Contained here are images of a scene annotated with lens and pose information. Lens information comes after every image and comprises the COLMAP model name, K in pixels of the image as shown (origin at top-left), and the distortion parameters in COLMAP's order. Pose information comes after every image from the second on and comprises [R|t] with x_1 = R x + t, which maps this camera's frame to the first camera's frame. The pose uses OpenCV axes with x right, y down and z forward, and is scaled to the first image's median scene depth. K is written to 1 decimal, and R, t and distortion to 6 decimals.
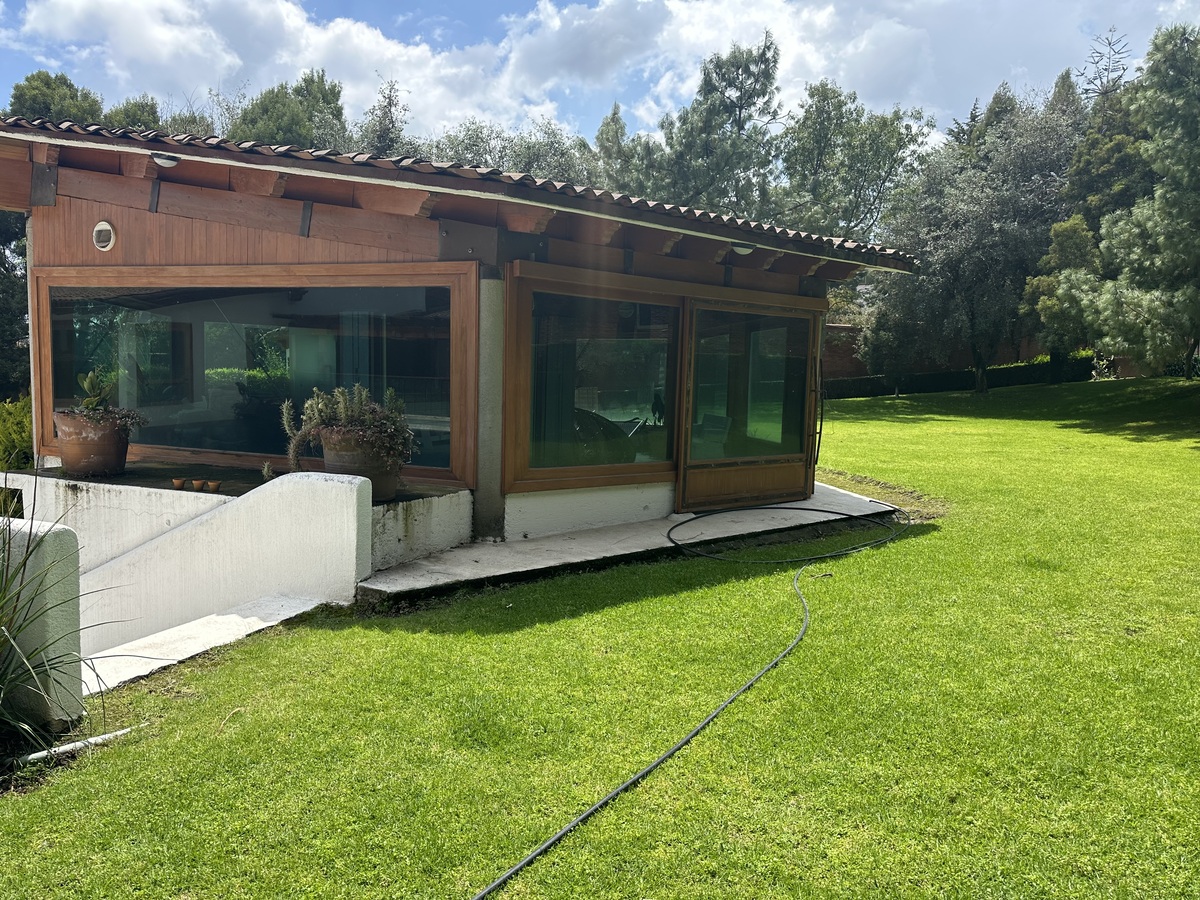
lens RADIAL K [[844.9, 0, 601.4], [0, 844.9, 462.6], [0, 0, 1]] dist [0.010505, -0.002033]
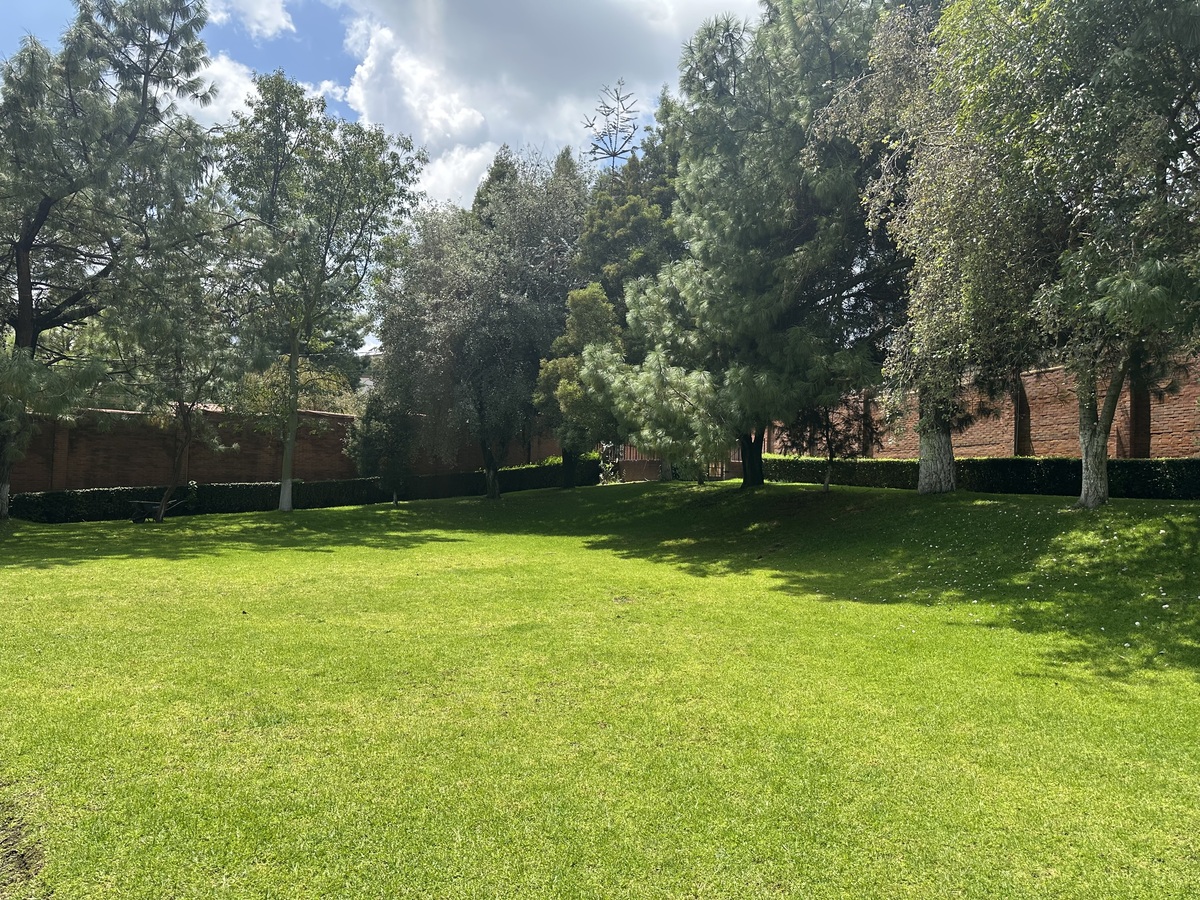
lens RADIAL K [[844.9, 0, 601.4], [0, 844.9, 462.6], [0, 0, 1]] dist [0.010505, -0.002033]
pose [[0.853035, 0.015393, 0.521627, 0.134203], [0.046268, 0.993398, -0.104979, -0.033171], [-0.519799, 0.113685, 0.846690, 0.303188]]
